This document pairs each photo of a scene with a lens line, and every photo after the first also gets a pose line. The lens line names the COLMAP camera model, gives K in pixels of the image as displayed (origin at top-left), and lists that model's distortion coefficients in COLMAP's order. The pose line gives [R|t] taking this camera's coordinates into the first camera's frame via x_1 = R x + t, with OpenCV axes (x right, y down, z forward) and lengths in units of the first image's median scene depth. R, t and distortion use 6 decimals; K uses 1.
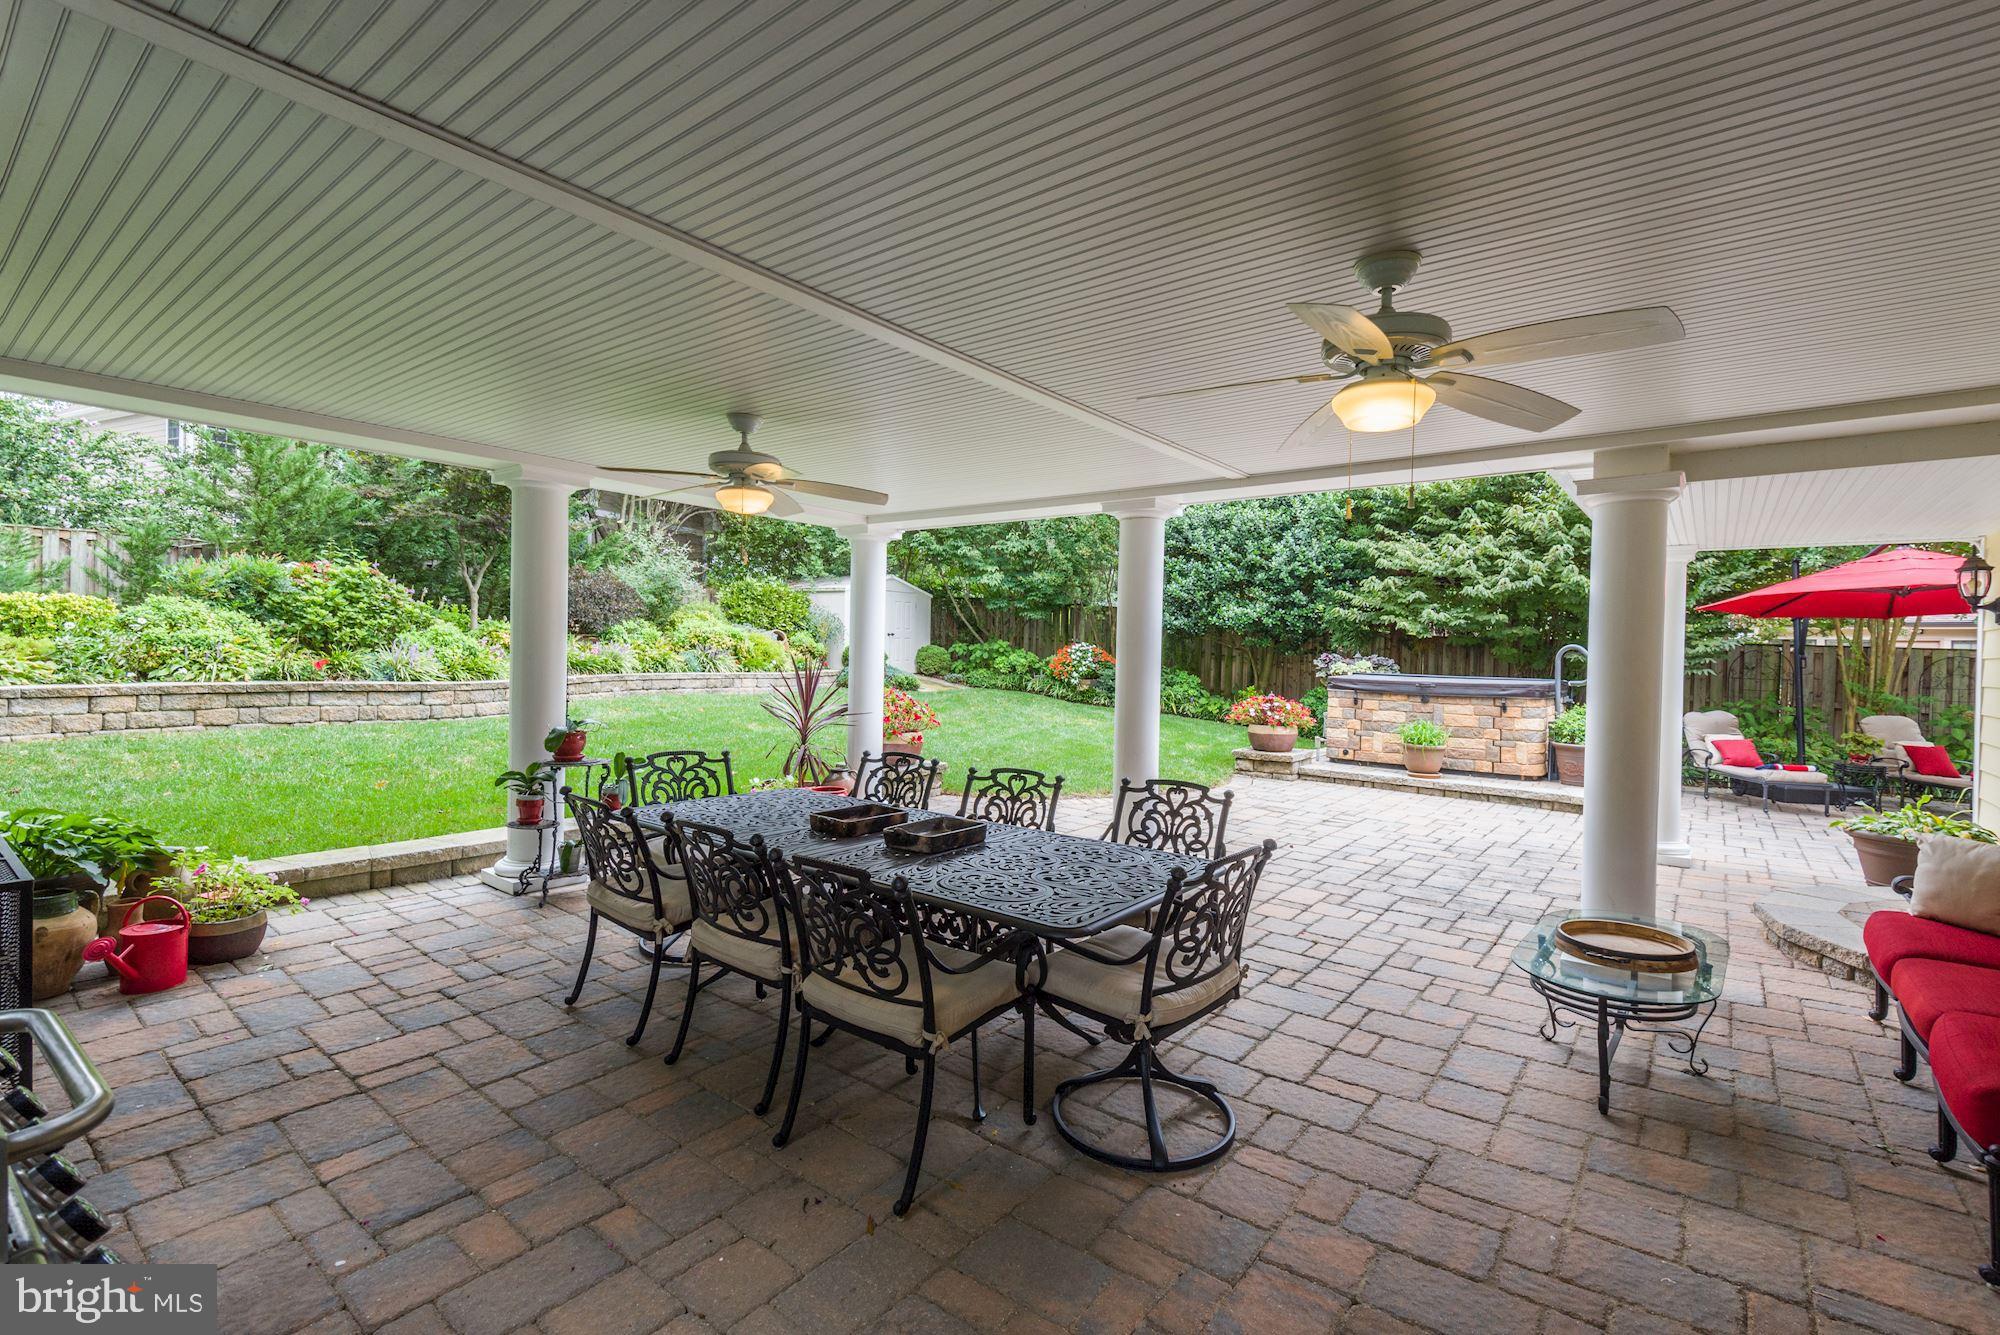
lens RADIAL K [[902.1, 0, 1030.8], [0, 902.1, 661.6], [0, 0, 1]] dist [0.015900, -0.007469]
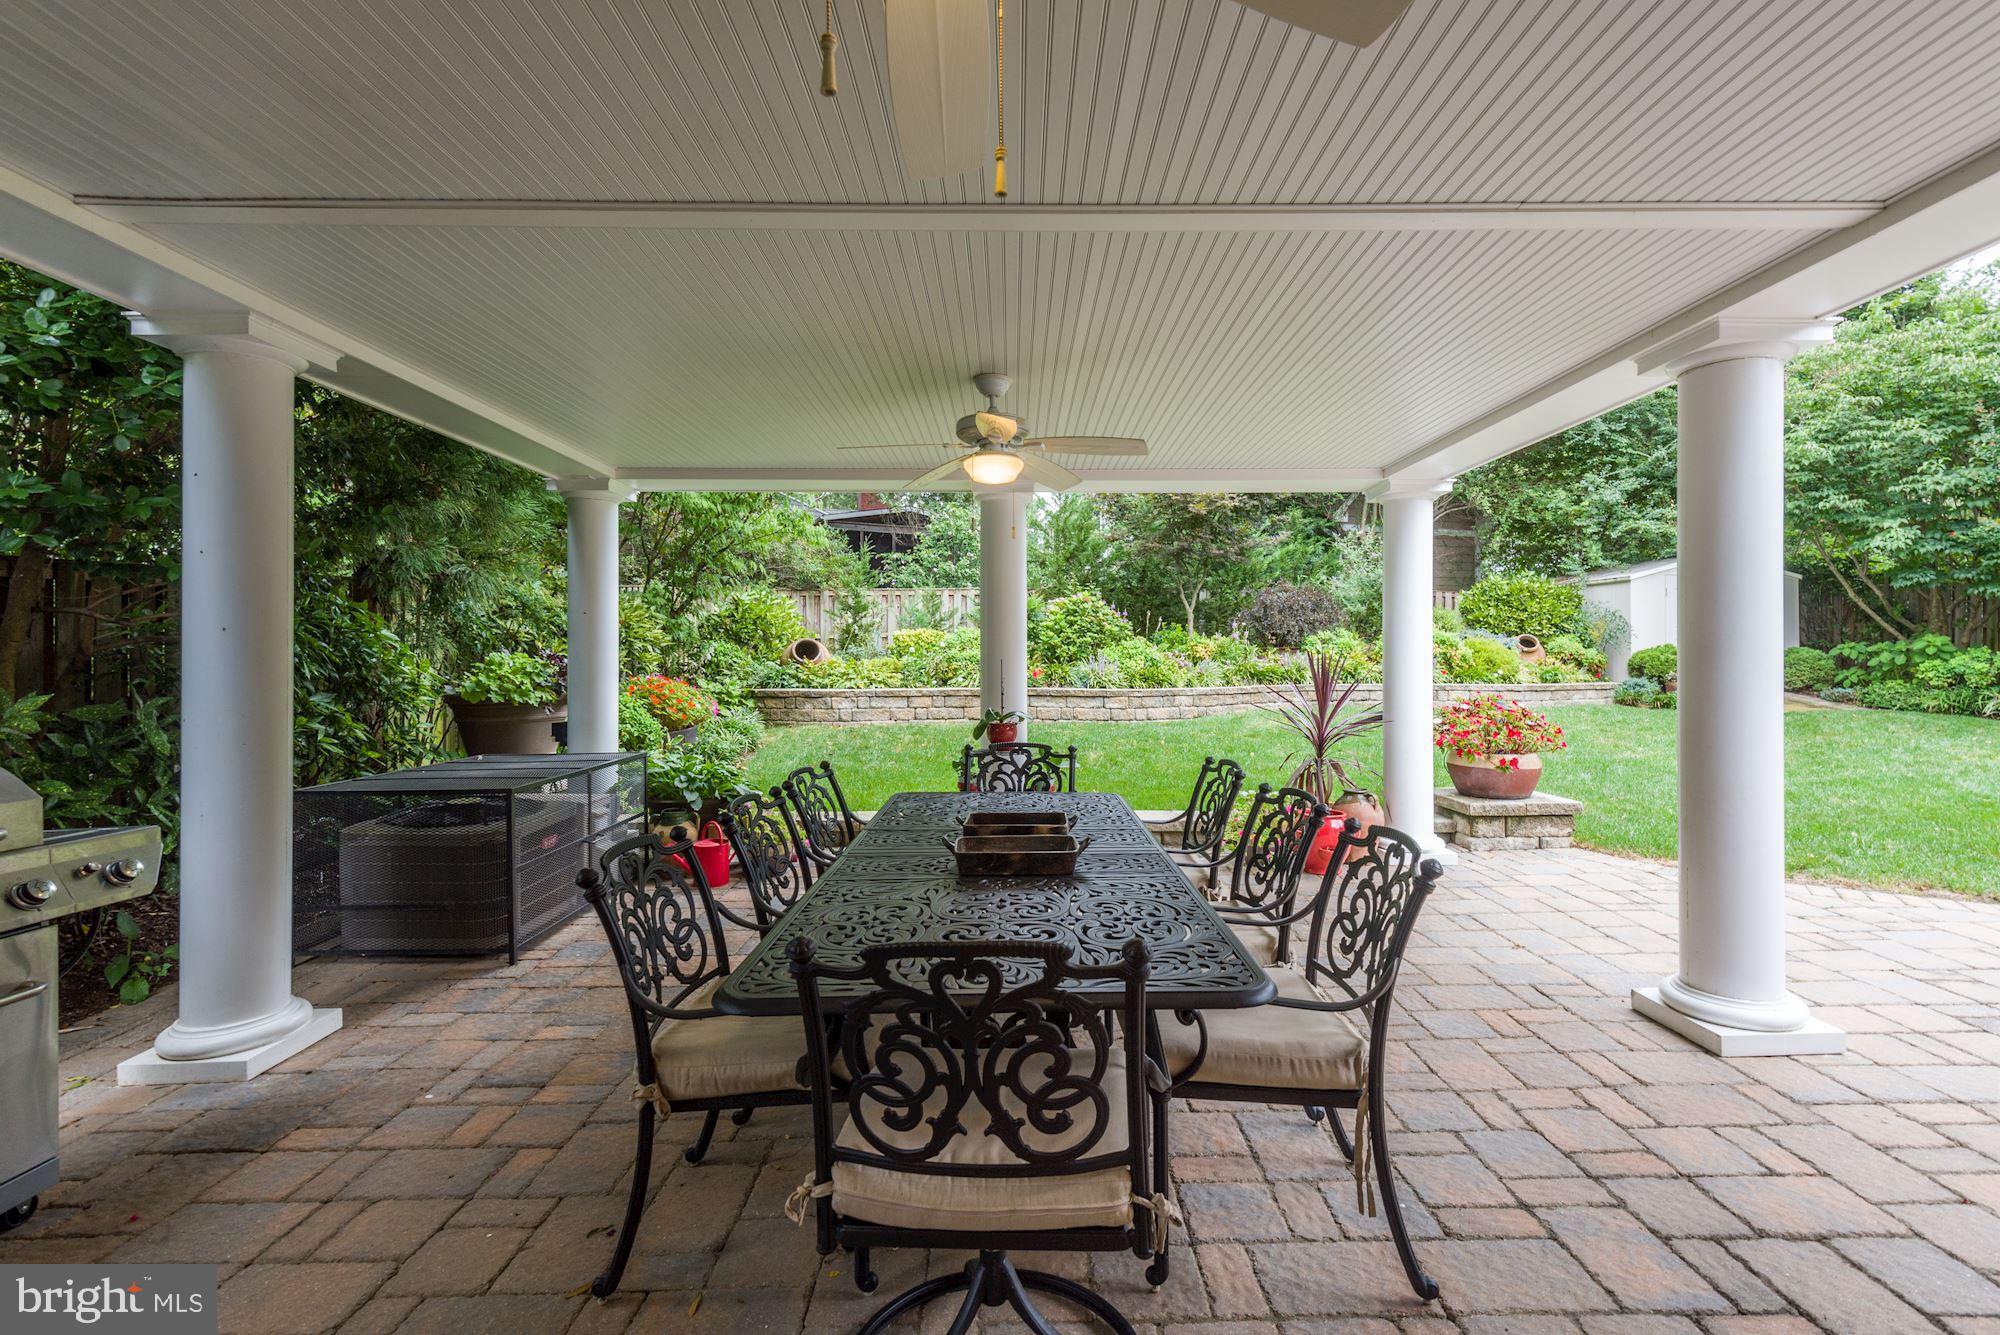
lens RADIAL K [[902.1, 0, 1030.8], [0, 902.1, 661.6], [0, 0, 1]] dist [0.015900, -0.007469]
pose [[0.600349, -0.027766, -0.799256, 0.196497], [0.006130, 0.999528, -0.030119, 0.021289], [0.799715, 0.013183, 0.600236, 0.219373]]
